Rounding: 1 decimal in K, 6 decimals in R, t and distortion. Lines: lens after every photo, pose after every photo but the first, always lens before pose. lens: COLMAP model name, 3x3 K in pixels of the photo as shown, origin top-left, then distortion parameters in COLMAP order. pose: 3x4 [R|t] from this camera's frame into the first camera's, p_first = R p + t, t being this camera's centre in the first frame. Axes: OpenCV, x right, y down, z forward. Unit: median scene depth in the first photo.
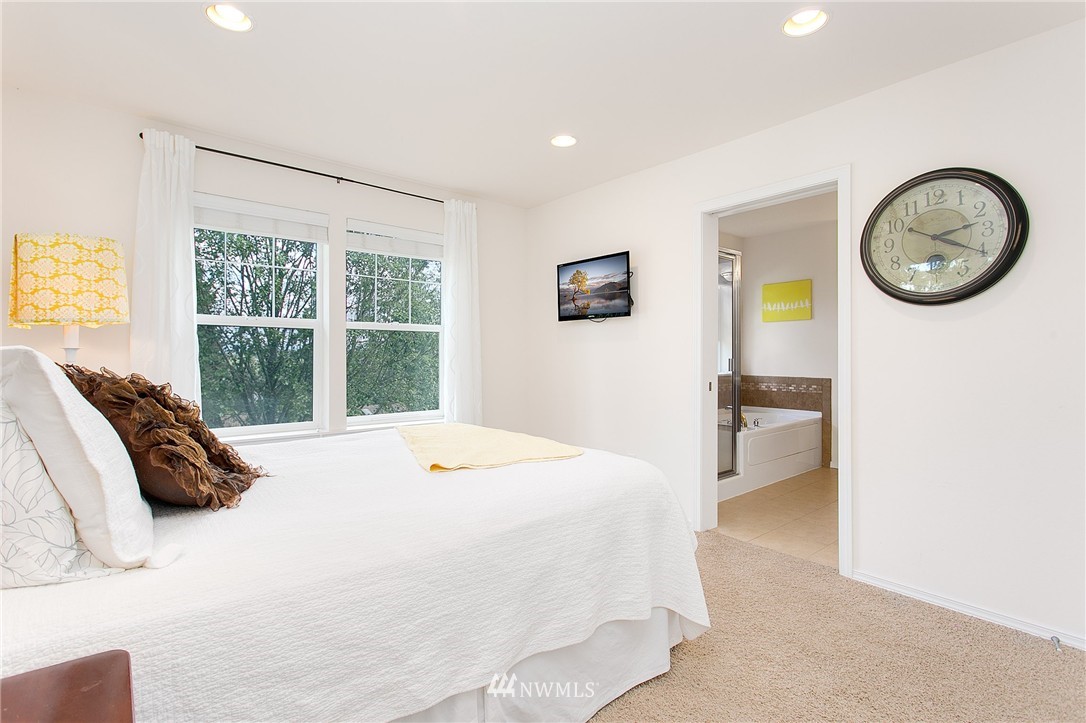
lens RADIAL K [[518.1, 0, 545.4], [0, 518.1, 356.5], [0, 0, 1]] dist [0.003083, 0.000873]
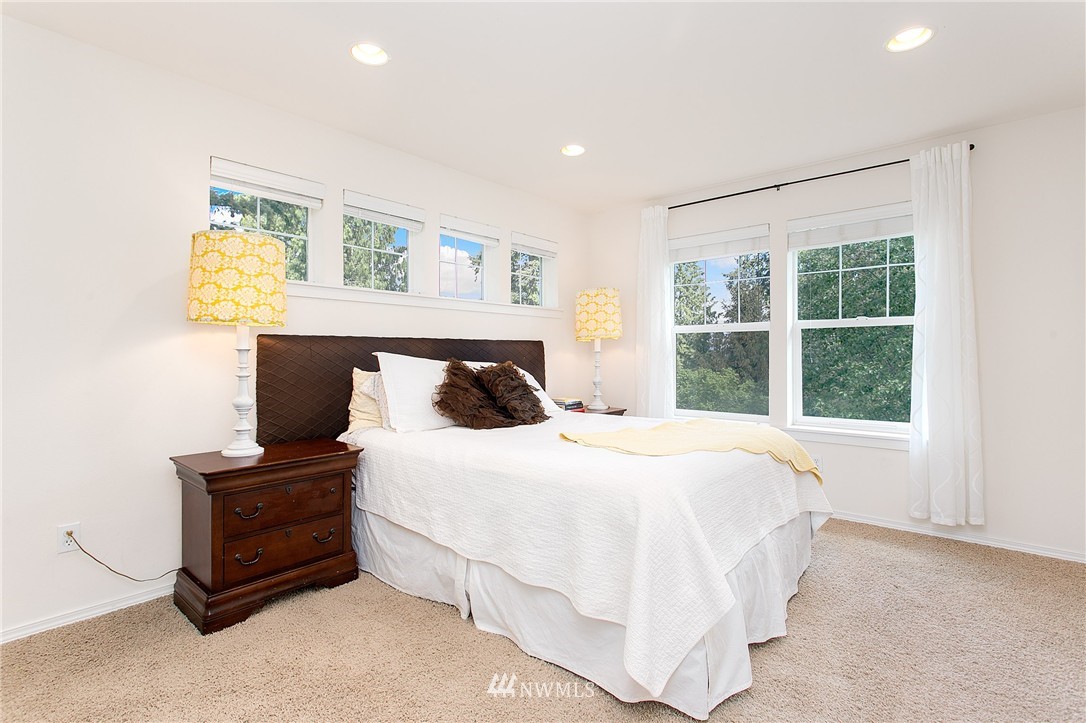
lens RADIAL K [[518.1, 0, 545.4], [0, 518.1, 356.5], [0, 0, 1]] dist [0.003083, 0.000873]
pose [[0.149113, -0.005904, -0.988803, 0.541407], [-0.004940, 0.999965, -0.006715, 0.009005], [0.988808, 0.005886, 0.149078, 0.369723]]
